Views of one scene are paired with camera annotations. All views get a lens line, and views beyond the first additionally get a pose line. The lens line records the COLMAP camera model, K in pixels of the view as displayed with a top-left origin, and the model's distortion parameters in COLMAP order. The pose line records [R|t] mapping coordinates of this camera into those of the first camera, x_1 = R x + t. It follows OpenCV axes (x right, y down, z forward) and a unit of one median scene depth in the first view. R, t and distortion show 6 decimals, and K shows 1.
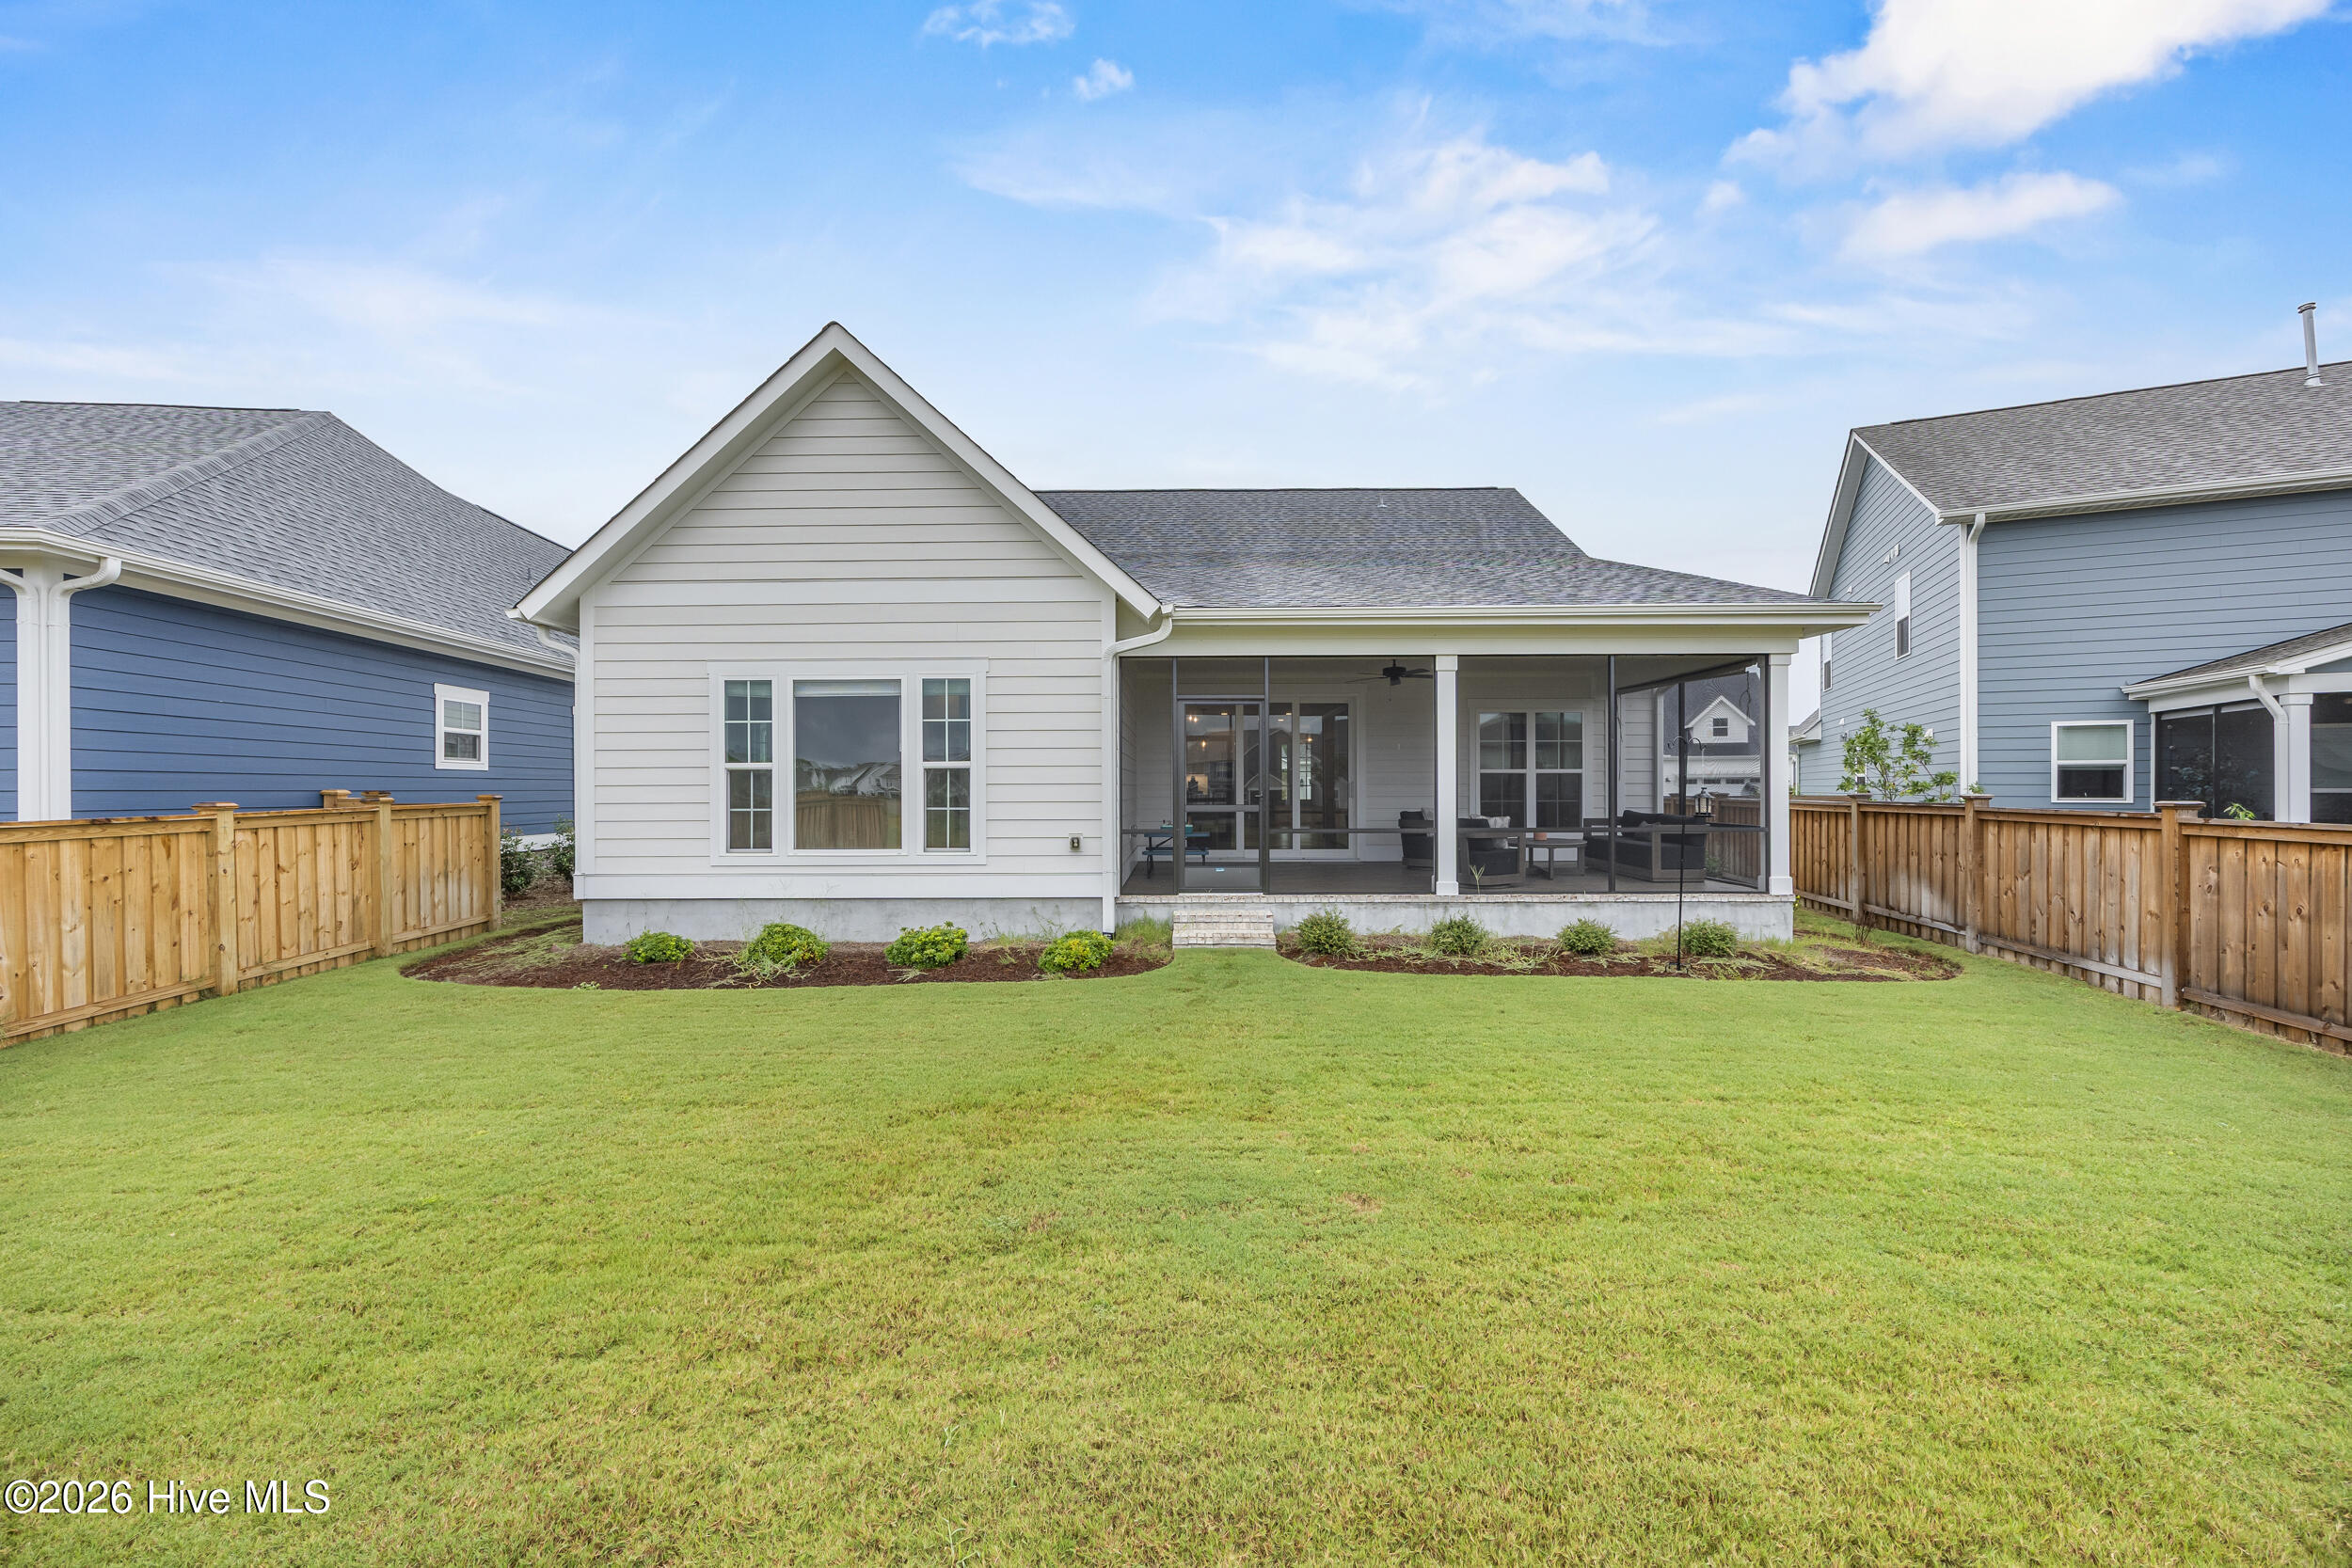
lens RADIAL K [[911.1, 0, 1184.6], [0, 911.1, 786.0], [0, 0, 1]] dist [-0.002328, 0.000220]
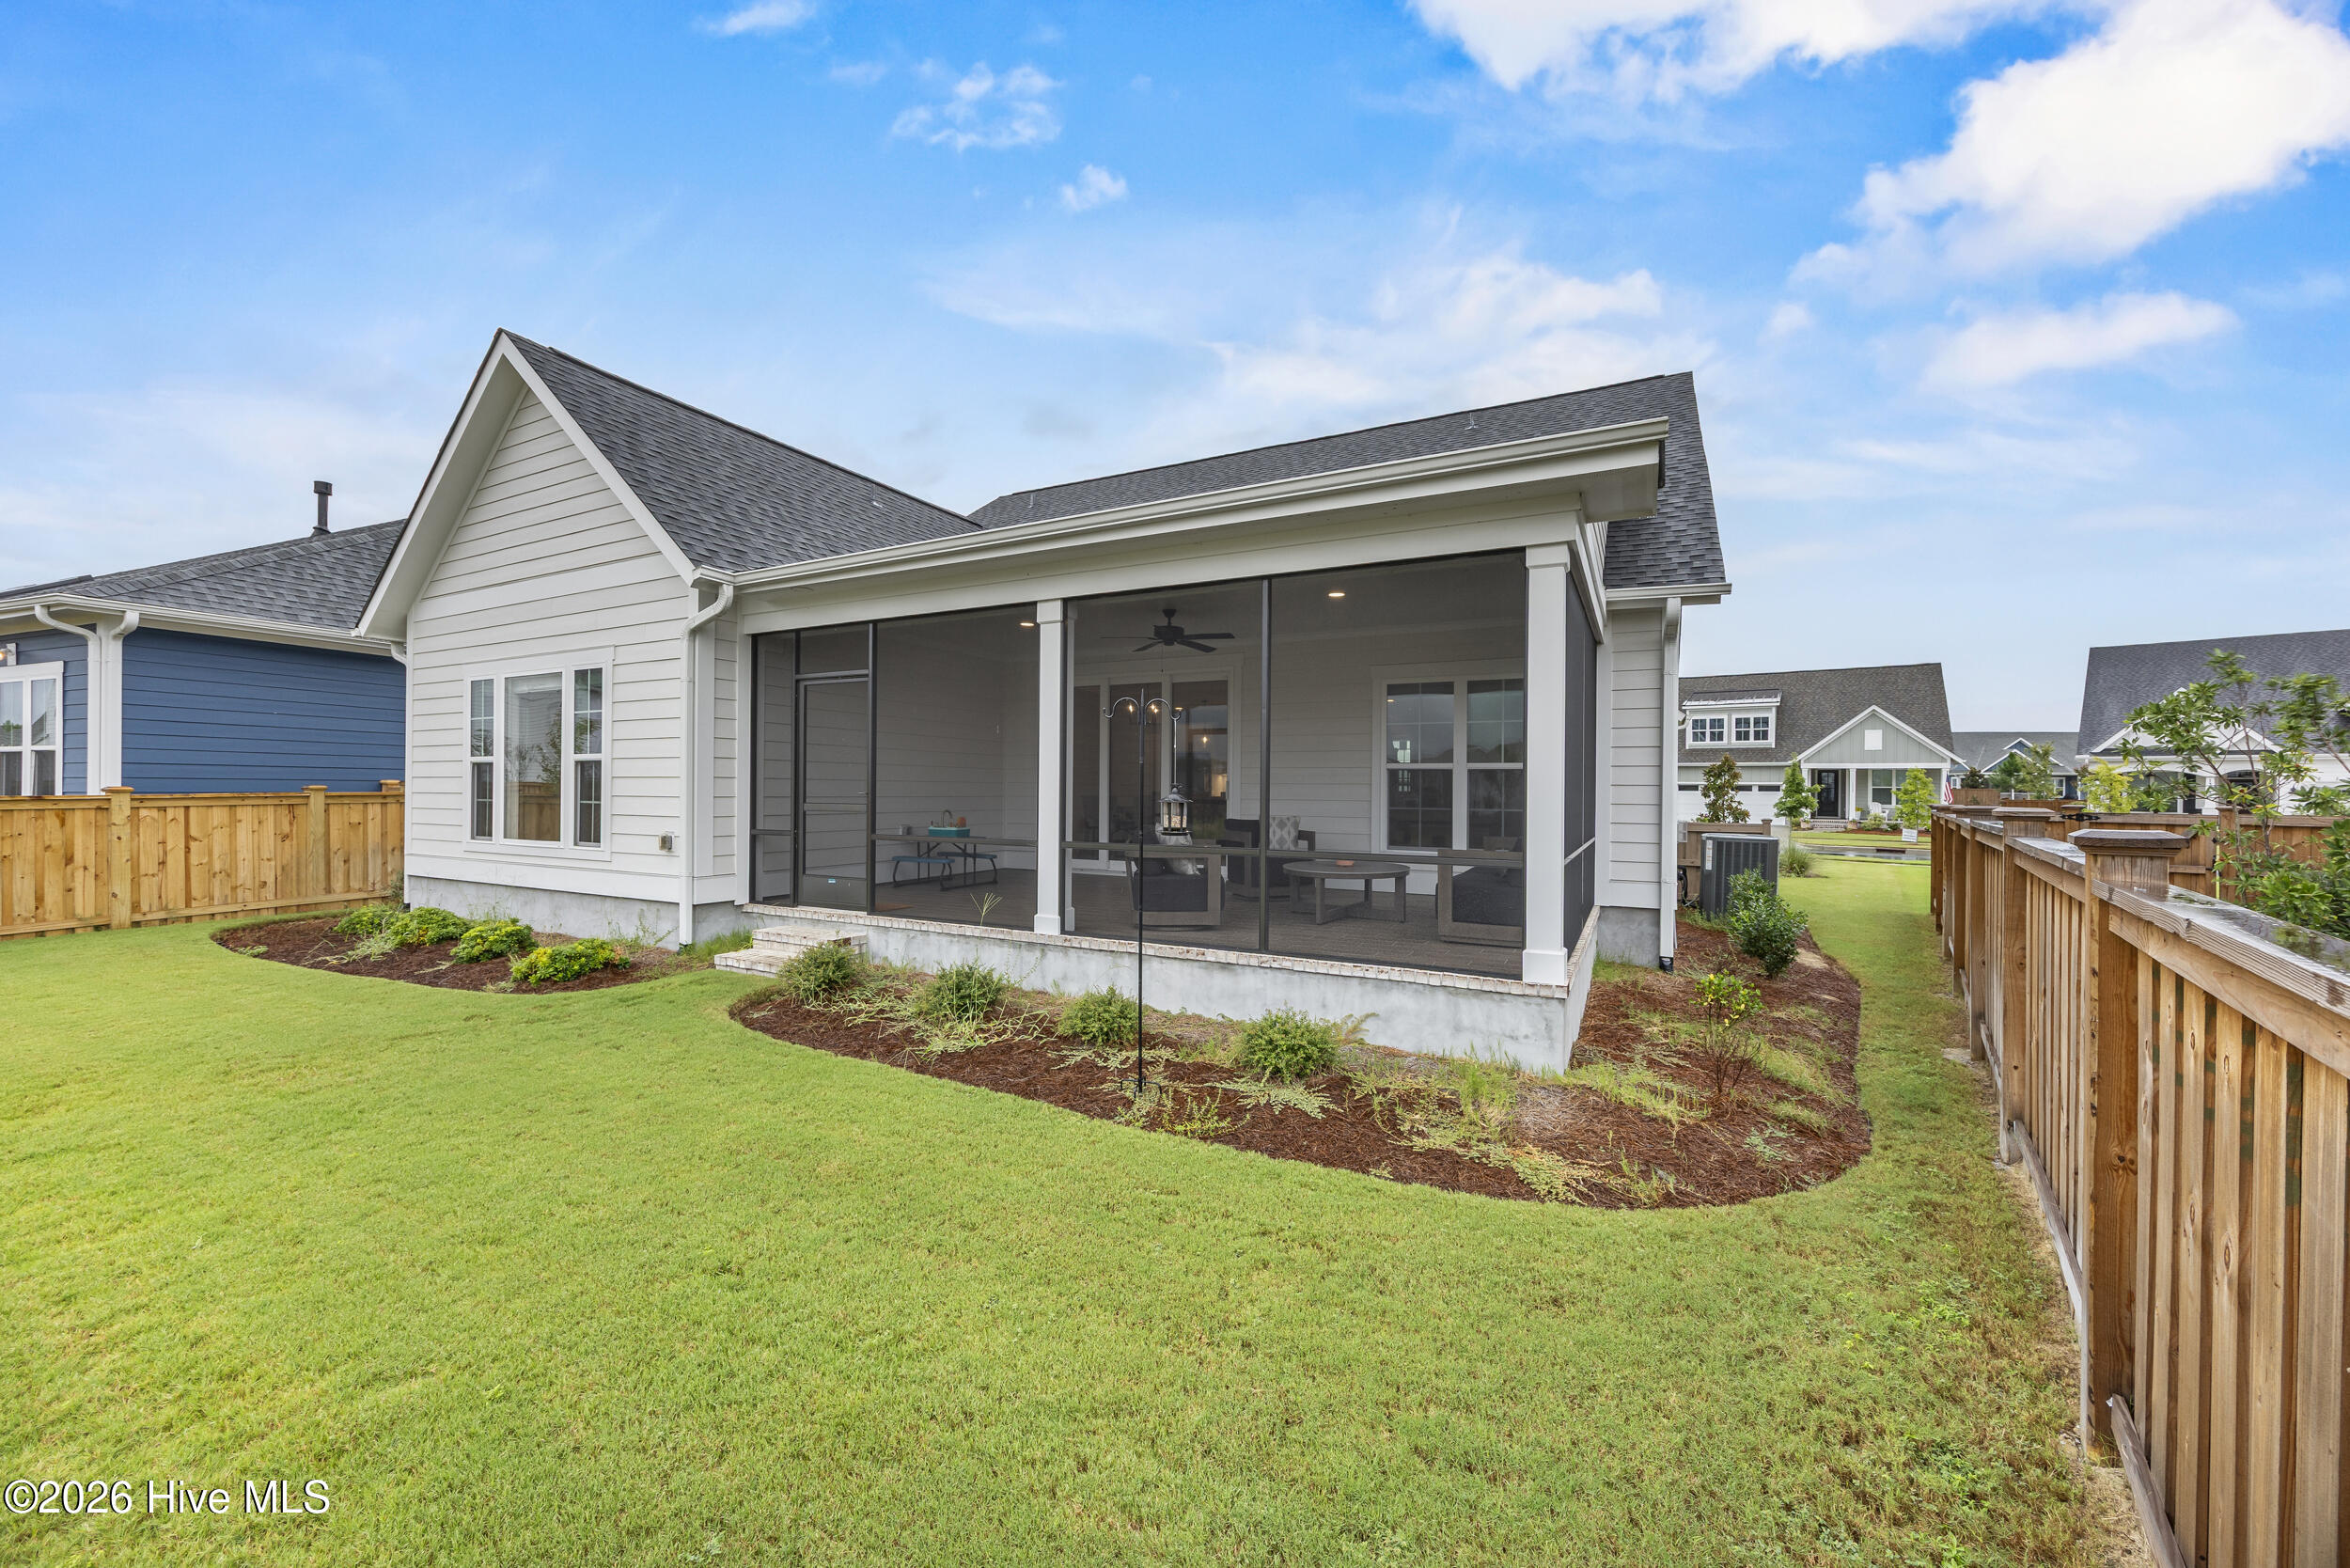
lens RADIAL K [[910.4, 0, 1191.1], [0, 910.4, 789.0], [0, 0, 1]] dist [-0.002328, 0.000220]
pose [[0.885439, 0.009320, -0.464662, 0.763995], [-0.009866, 0.999951, 0.001257, 0.003309], [0.464651, 0.003472, 0.885487, 0.438623]]
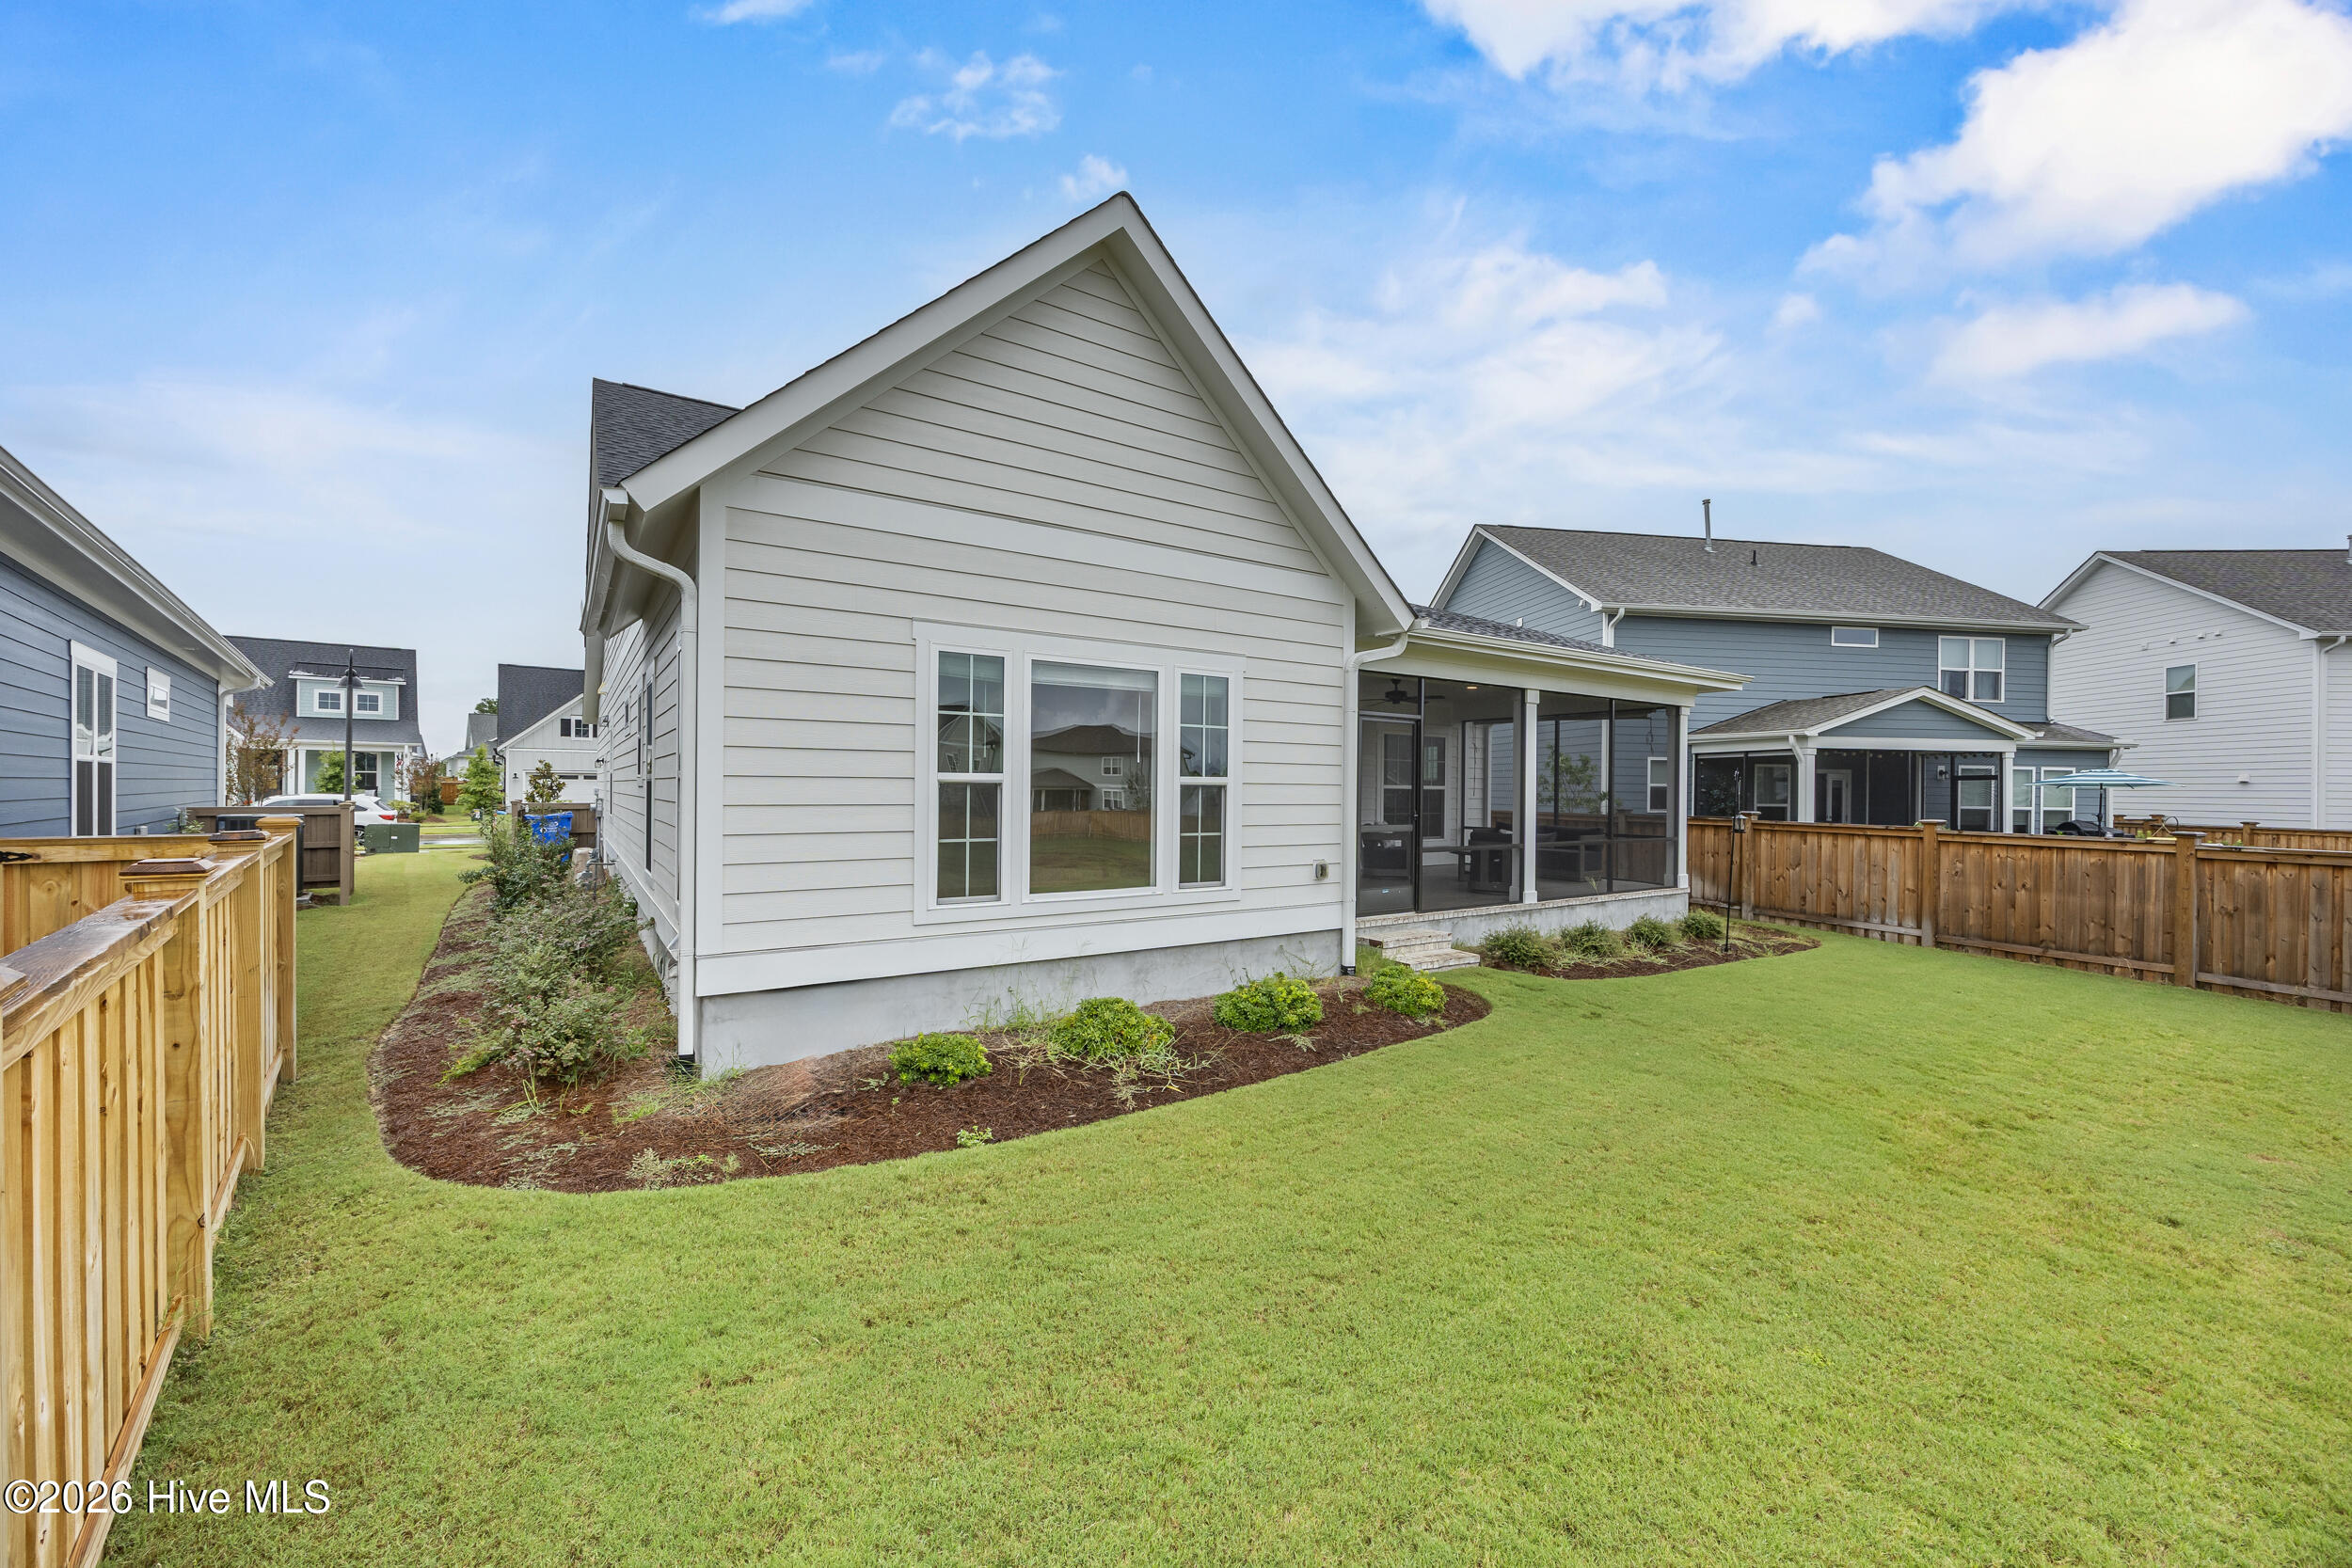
lens RADIAL K [[911.1, 0, 1189.6], [0, 911.1, 785.9], [0, 0, 1]] dist [-0.002328, 0.000220]
pose [[0.823313, 0.013430, 0.567428, -0.735450], [-0.014698, 0.999889, -0.002338, -0.016519], [-0.567397, -0.006415, 0.823419, 0.333174]]
